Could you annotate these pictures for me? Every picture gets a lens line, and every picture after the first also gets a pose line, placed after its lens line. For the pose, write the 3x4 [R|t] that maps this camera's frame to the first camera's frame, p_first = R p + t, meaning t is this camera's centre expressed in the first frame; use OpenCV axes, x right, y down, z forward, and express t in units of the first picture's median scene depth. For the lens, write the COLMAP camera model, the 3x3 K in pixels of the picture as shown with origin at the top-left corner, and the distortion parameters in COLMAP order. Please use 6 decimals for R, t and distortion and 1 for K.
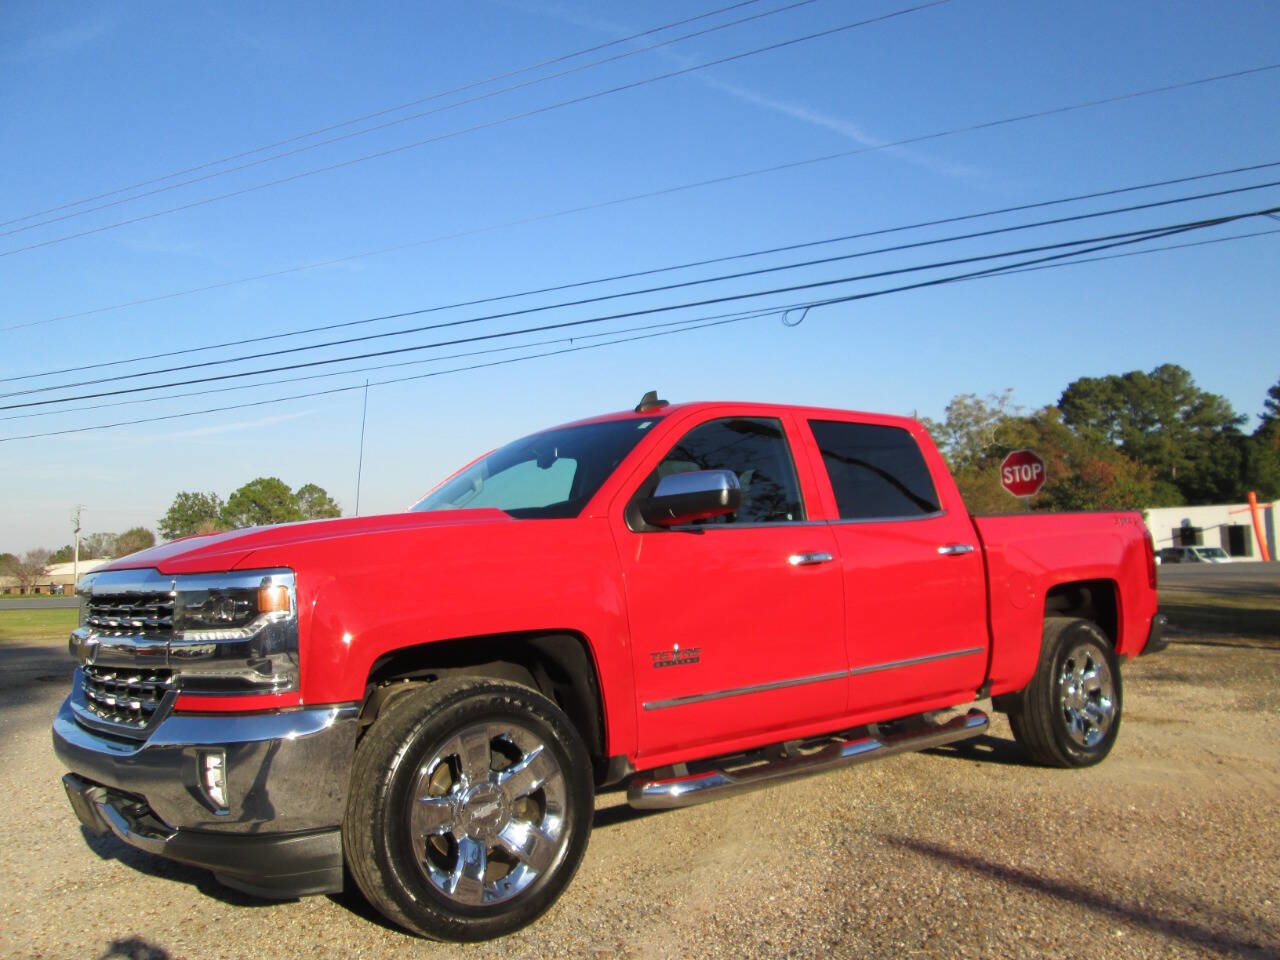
lens RADIAL K [[1015.0, 0, 648.8], [0, 1015.0, 496.7], [0, 0, 1]] dist [-0.036763, 0.003029]
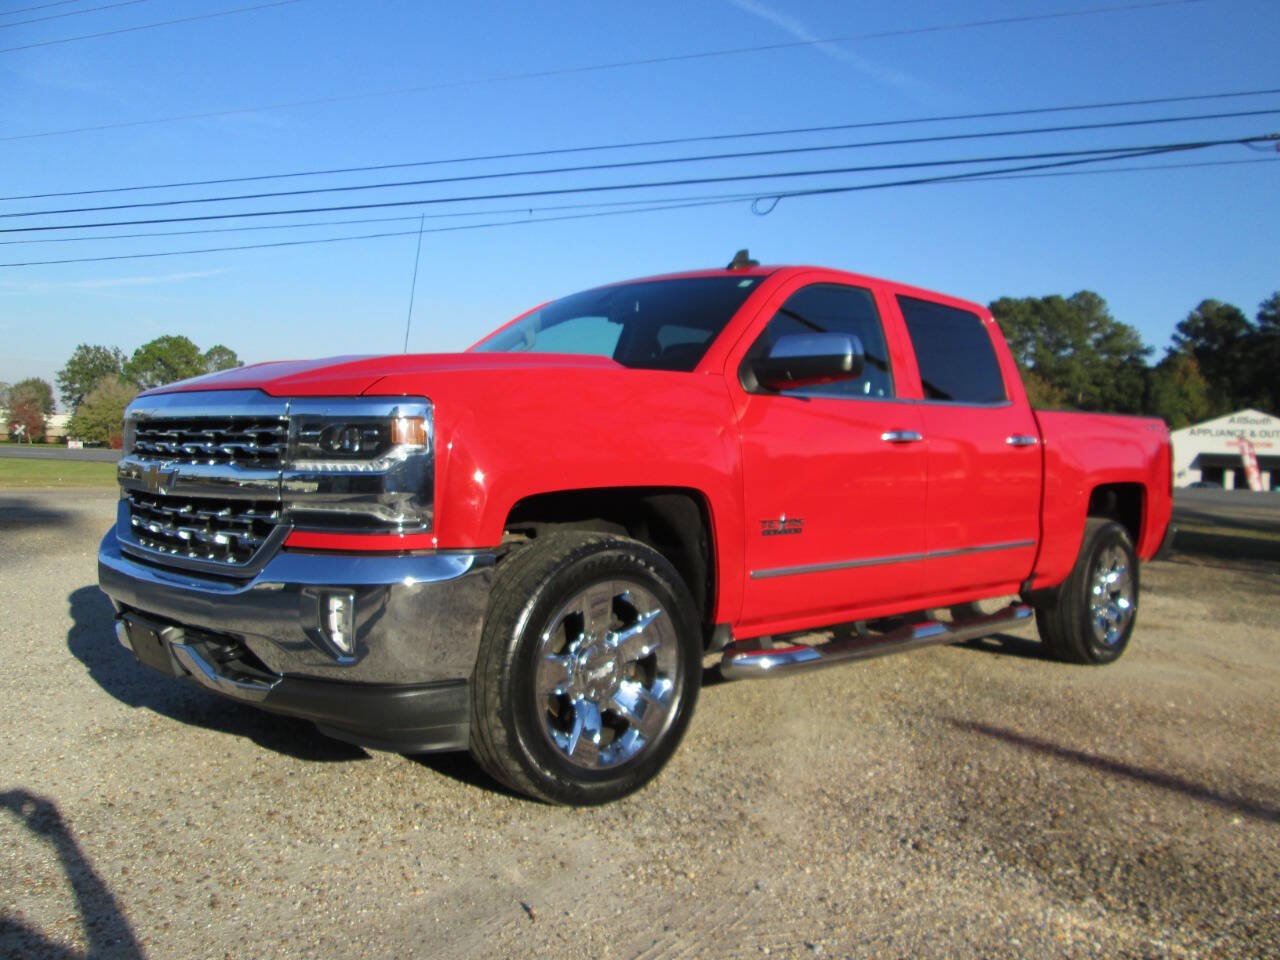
lens RADIAL K [[1012.1, 0, 640.0], [0, 1012.1, 480.0], [0, 0, 1]] dist [-0.045053, 0.011382]
pose [[0.994097, 0.066516, 0.085711, -0.210962], [-0.074091, 0.993321, 0.088455, 0.044019], [-0.079255, -0.094283, 0.992386, 0.072869]]
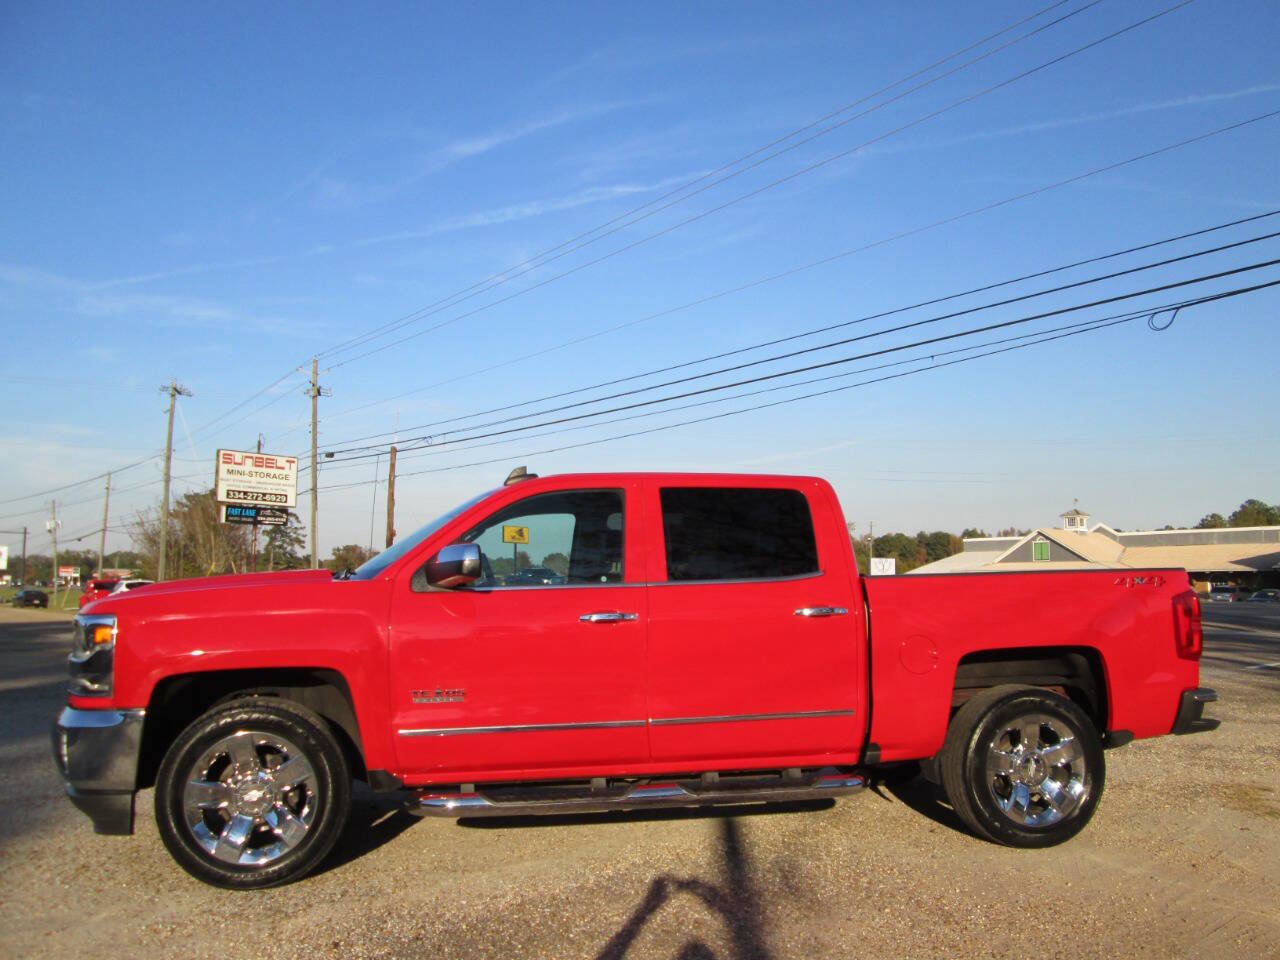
lens RADIAL K [[1062.6, 0, 729.6], [0, 1062.6, 480.5], [0, 0, 1]] dist [-0.035312, 0.002363]
pose [[0.903216, -0.006361, -0.429140, 0.987213], [-0.002185, 0.999809, -0.019420, -0.085254], [0.429181, 0.018478, 0.903029, -0.007796]]
